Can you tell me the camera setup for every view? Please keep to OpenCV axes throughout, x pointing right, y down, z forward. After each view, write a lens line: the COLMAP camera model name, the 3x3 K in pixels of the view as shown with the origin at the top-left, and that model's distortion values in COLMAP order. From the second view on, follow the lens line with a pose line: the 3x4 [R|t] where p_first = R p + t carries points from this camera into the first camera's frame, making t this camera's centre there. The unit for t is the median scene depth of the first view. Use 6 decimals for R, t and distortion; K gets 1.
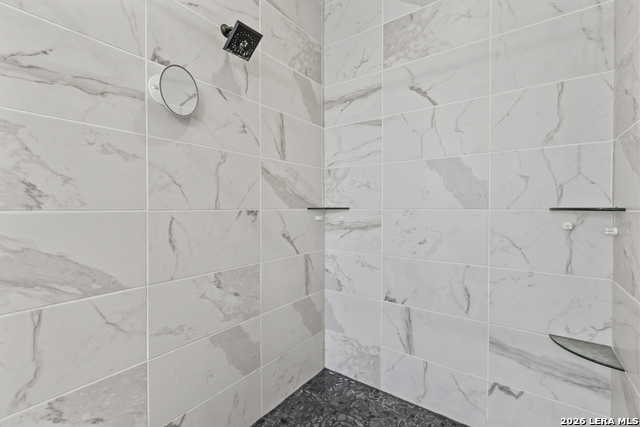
lens RADIAL K [[283.4, 0, 315.5], [0, 283.4, 210.6], [0, 0, 1]] dist [0.002704, 0.000117]
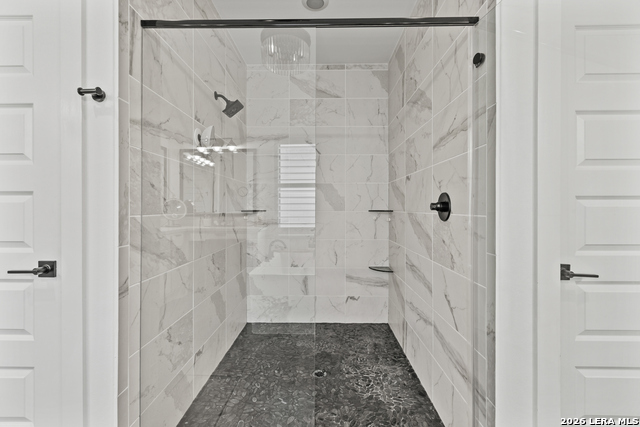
lens RADIAL K [[283.4, 0, 315.5], [0, 283.4, 210.6], [0, 0, 1]] dist [0.002704, 0.000117]
pose [[0.816337, -0.004902, 0.577555, -0.690597], [0.007776, 0.999967, -0.002503, -0.003674], [-0.577523, 0.006534, 0.816348, -0.497751]]
